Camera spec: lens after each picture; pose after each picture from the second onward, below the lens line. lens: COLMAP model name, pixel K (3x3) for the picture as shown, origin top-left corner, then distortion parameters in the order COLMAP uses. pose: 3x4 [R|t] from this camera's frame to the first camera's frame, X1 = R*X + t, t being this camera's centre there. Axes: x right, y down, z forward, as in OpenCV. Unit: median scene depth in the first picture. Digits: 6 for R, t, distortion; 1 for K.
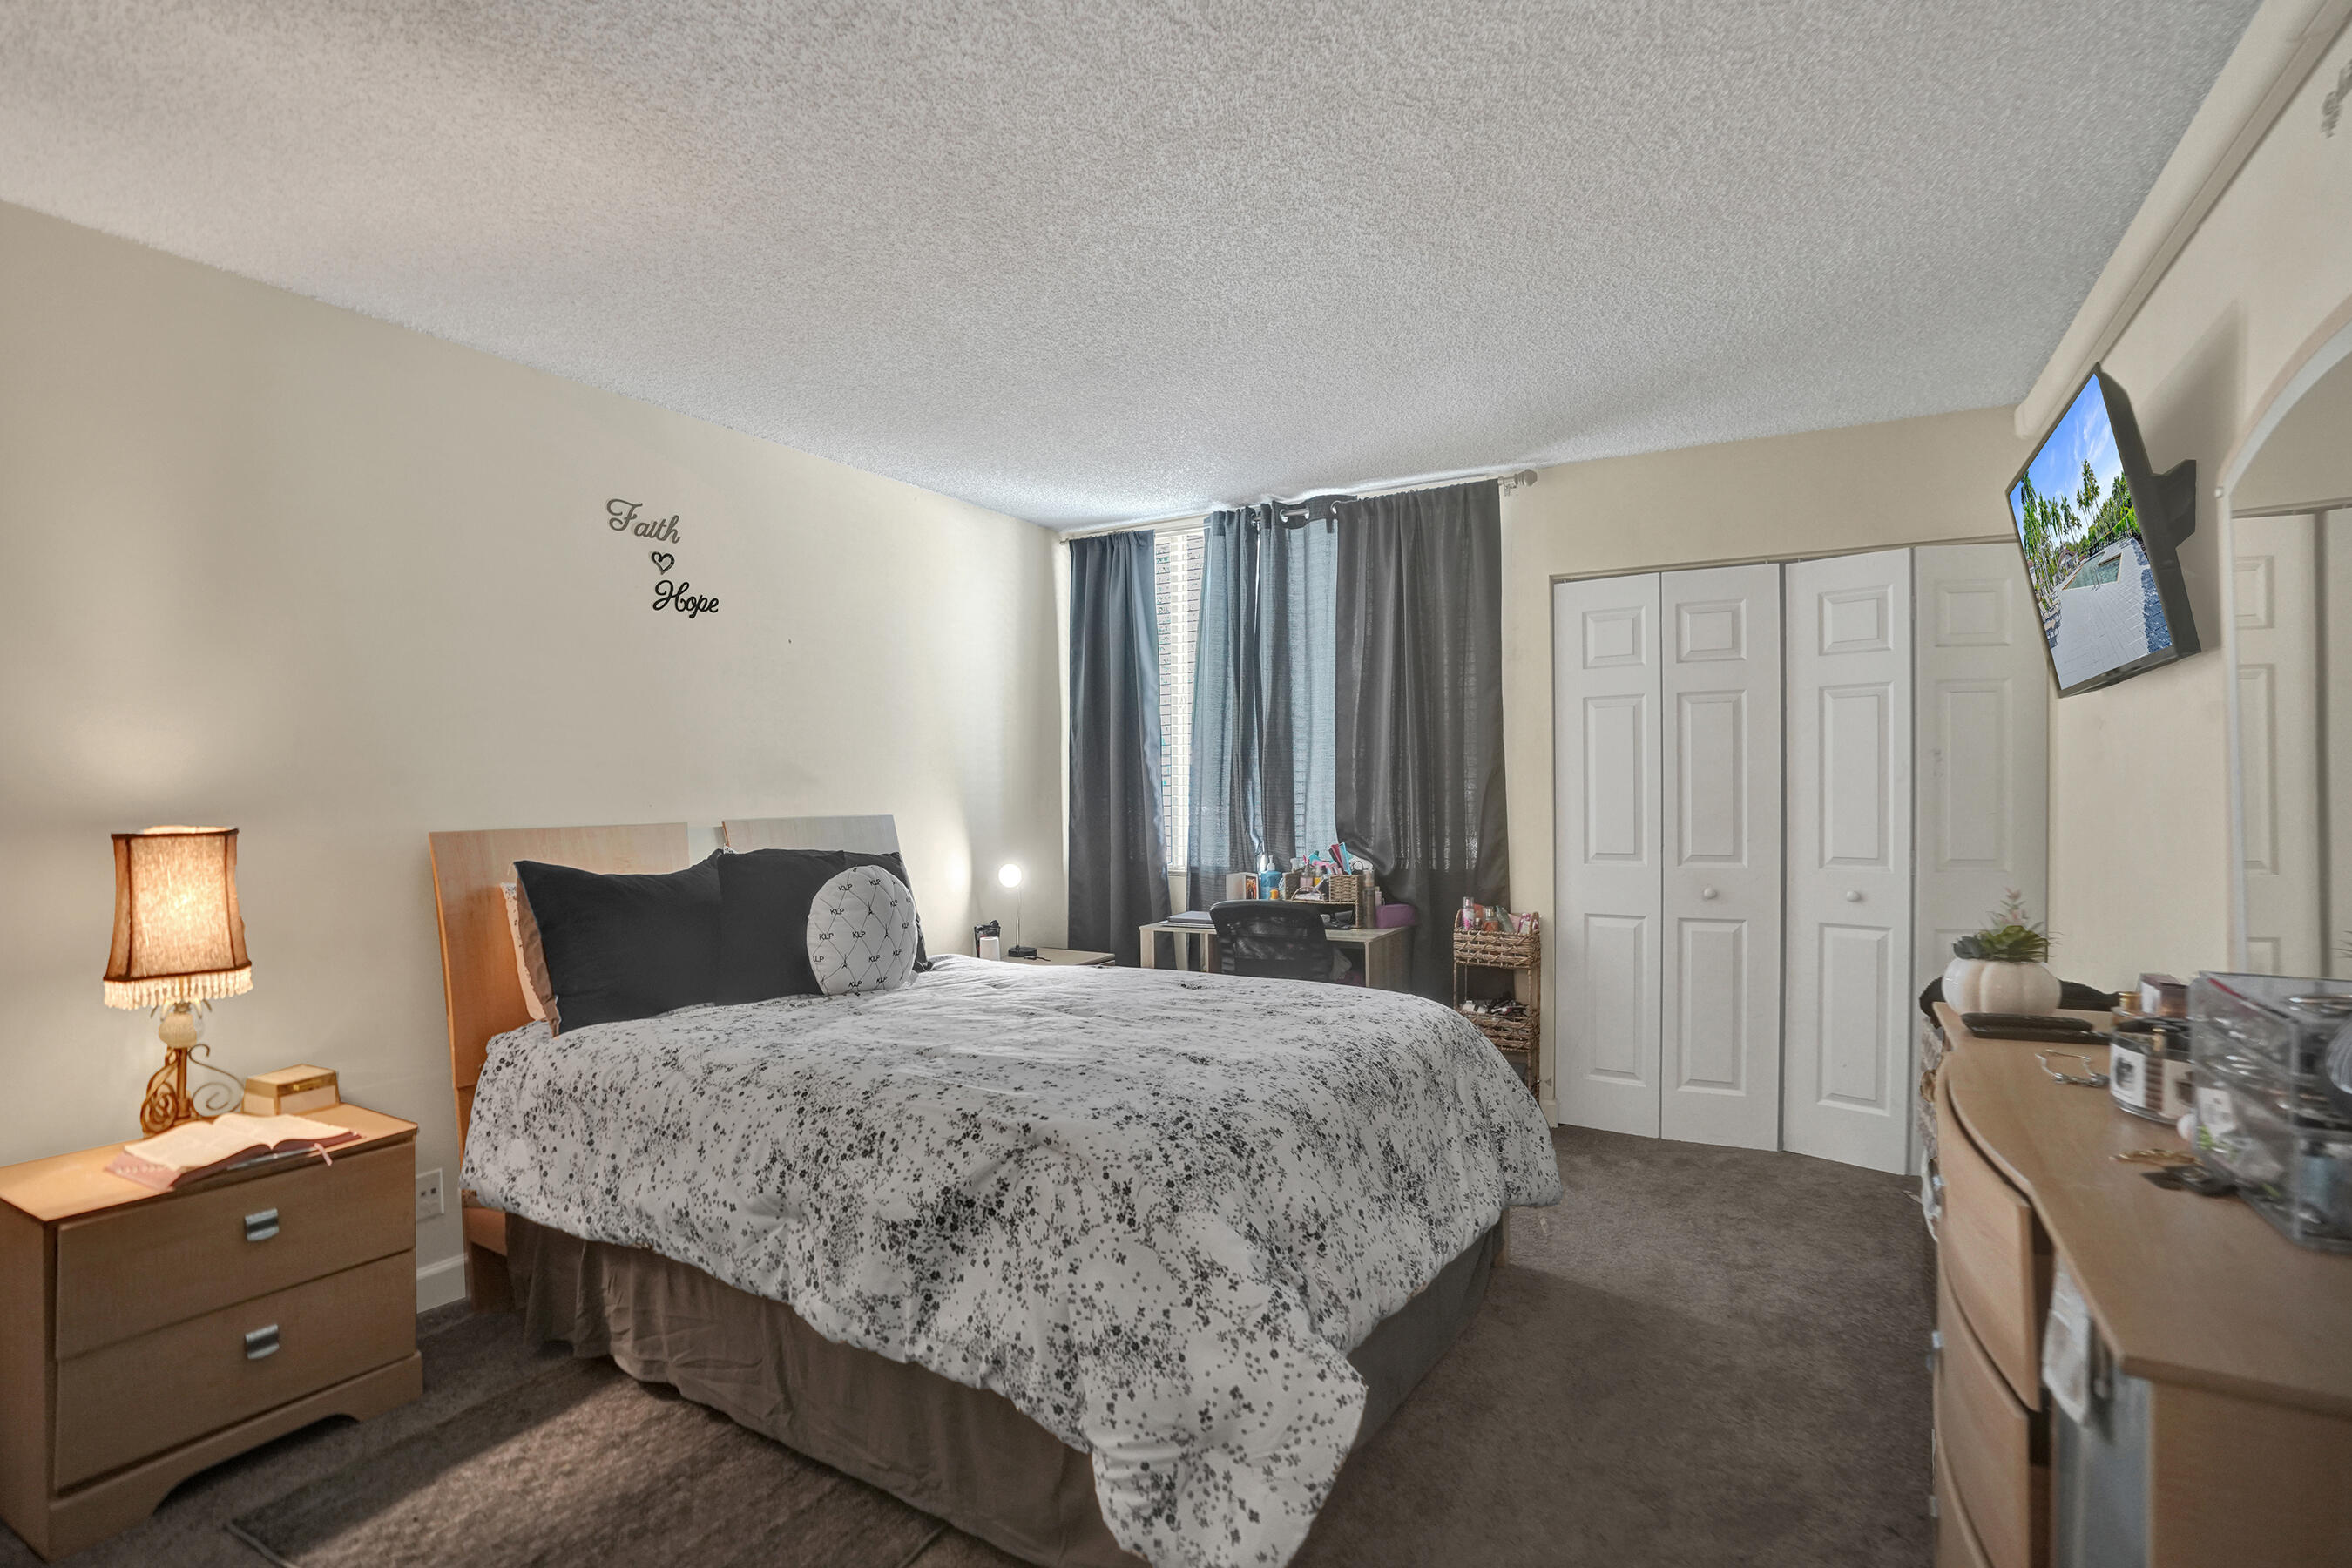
lens RADIAL K [[1109.8, 0, 1179.0], [0, 1109.8, 828.5], [0, 0, 1]] dist [-0.062635, 0.024948]
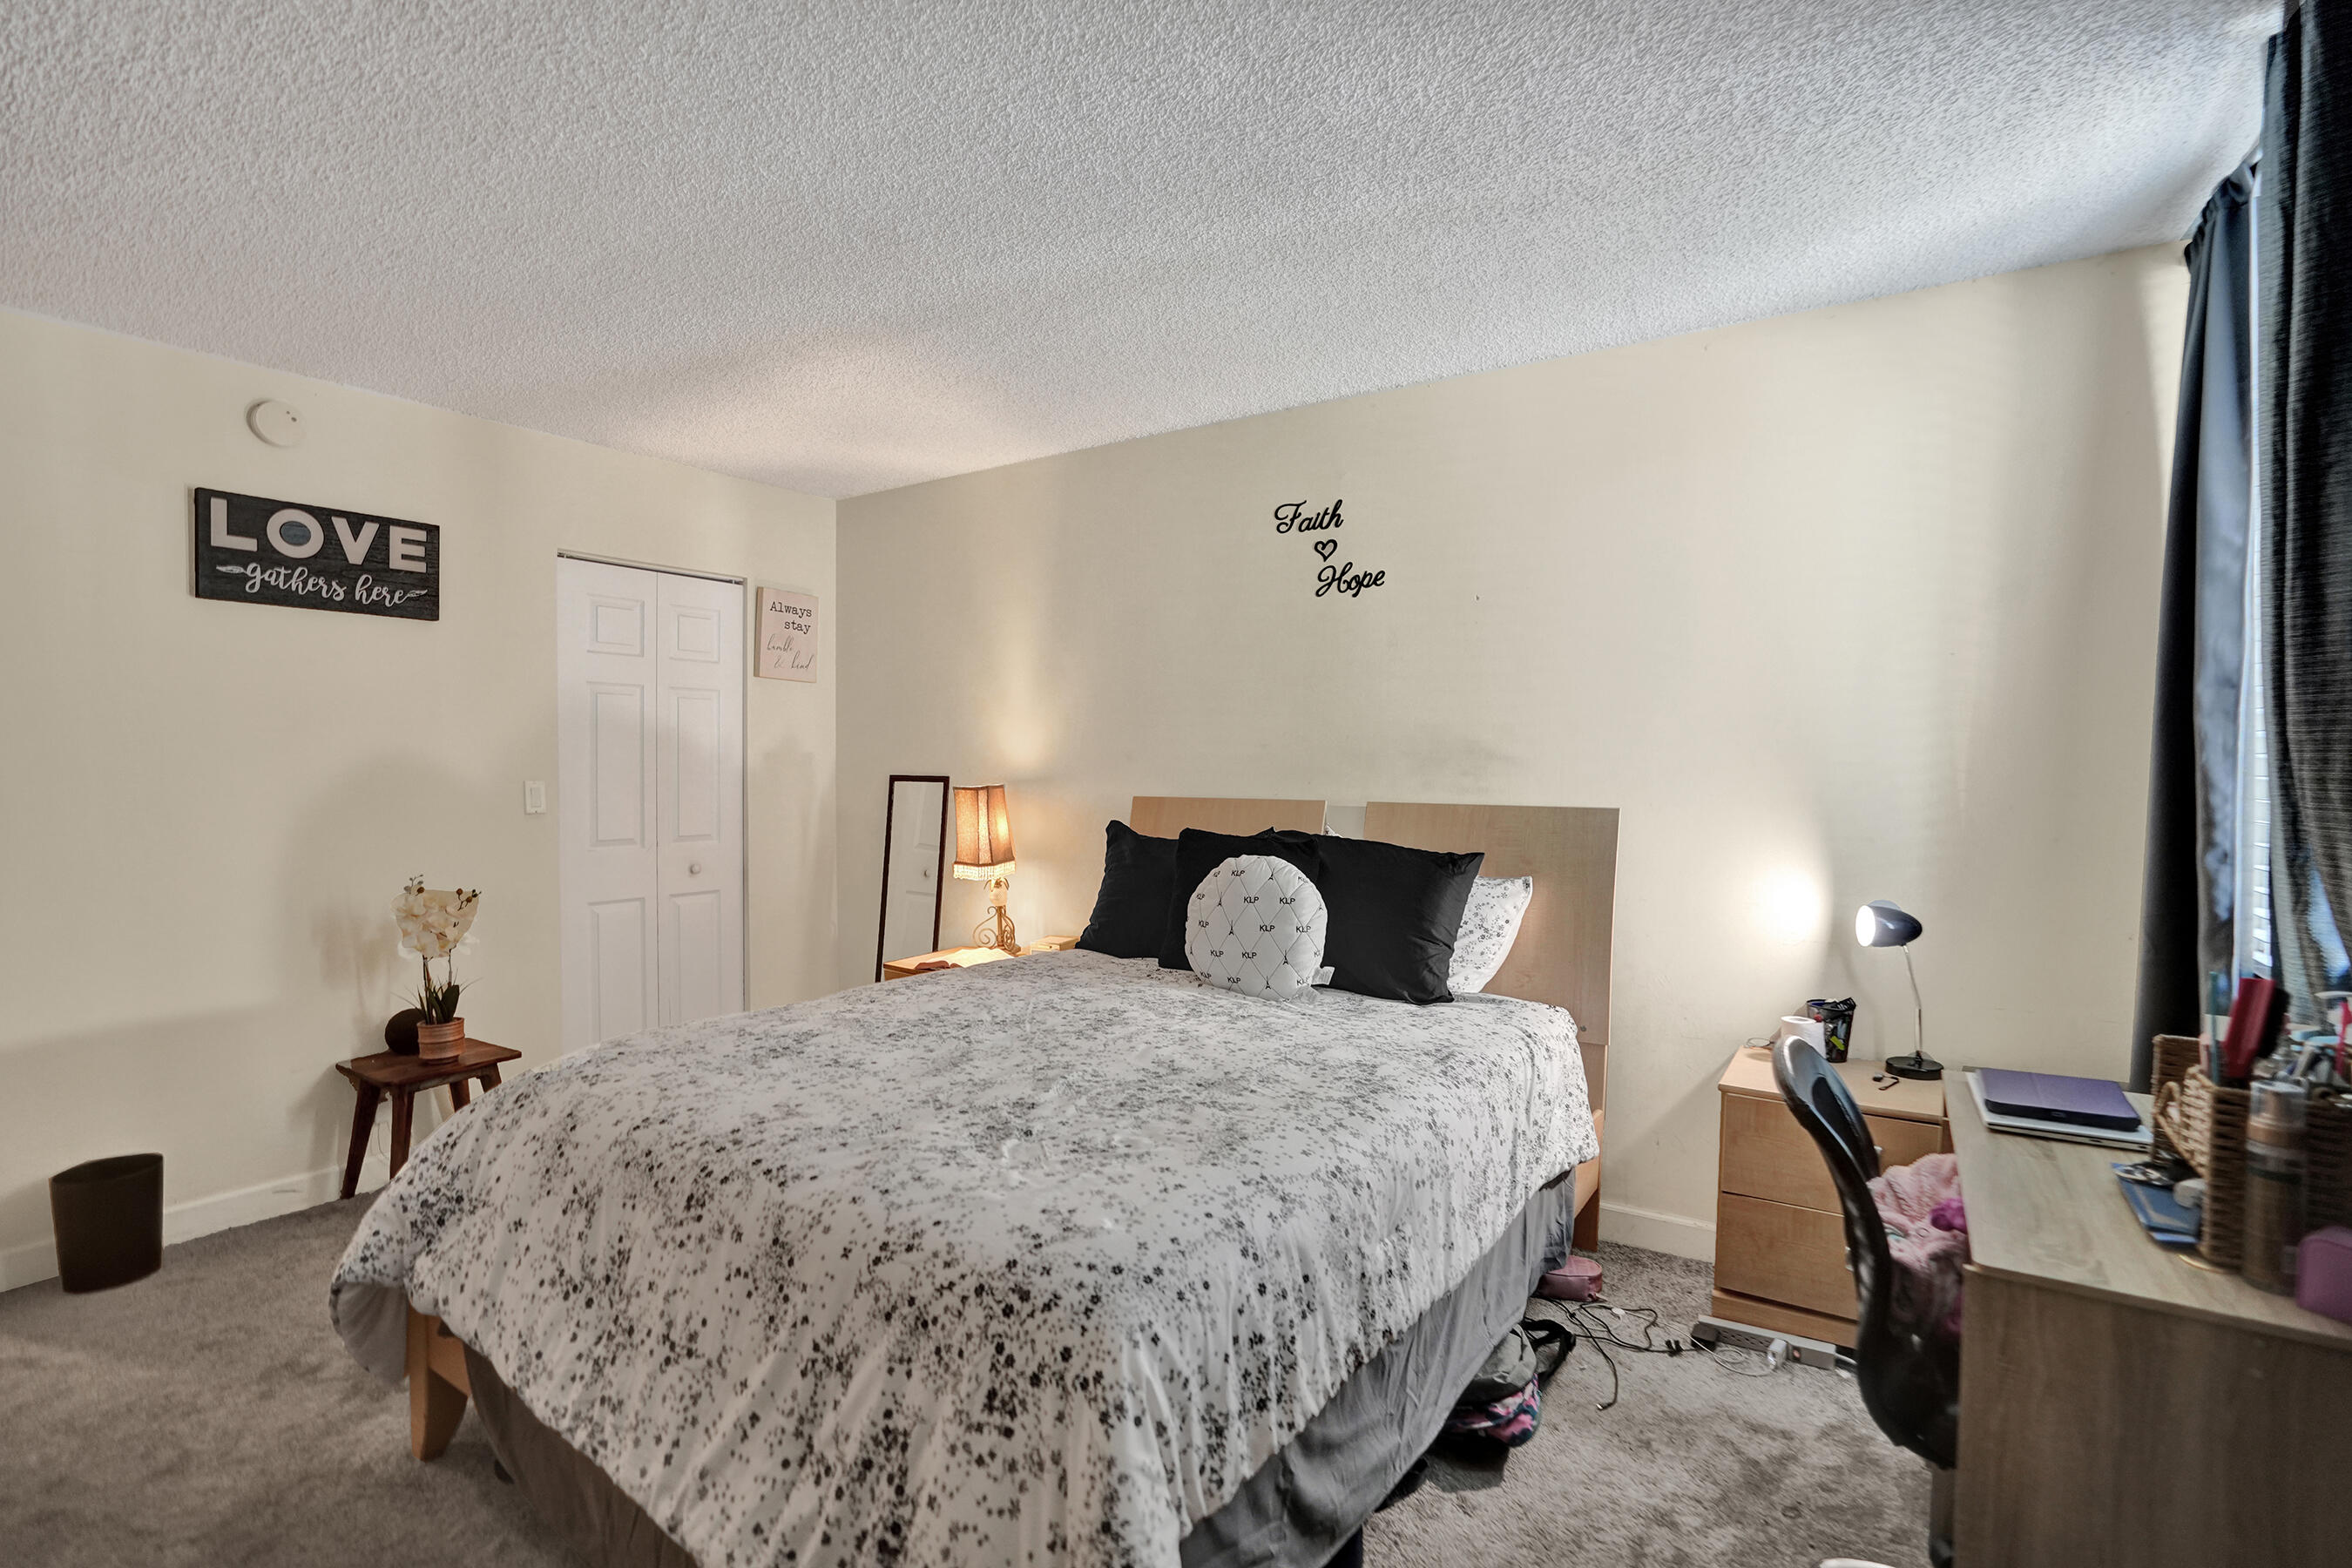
lens RADIAL K [[1109.8, 0, 1212.4], [0, 1109.8, 752.5], [0, 0, 1]] dist [-0.062635, 0.024948]
pose [[-0.051746, 0.017068, -0.998514, 0.708077], [-0.030195, 0.999370, 0.018648, -0.079705], [0.998204, 0.031115, -0.051198, 1.139746]]
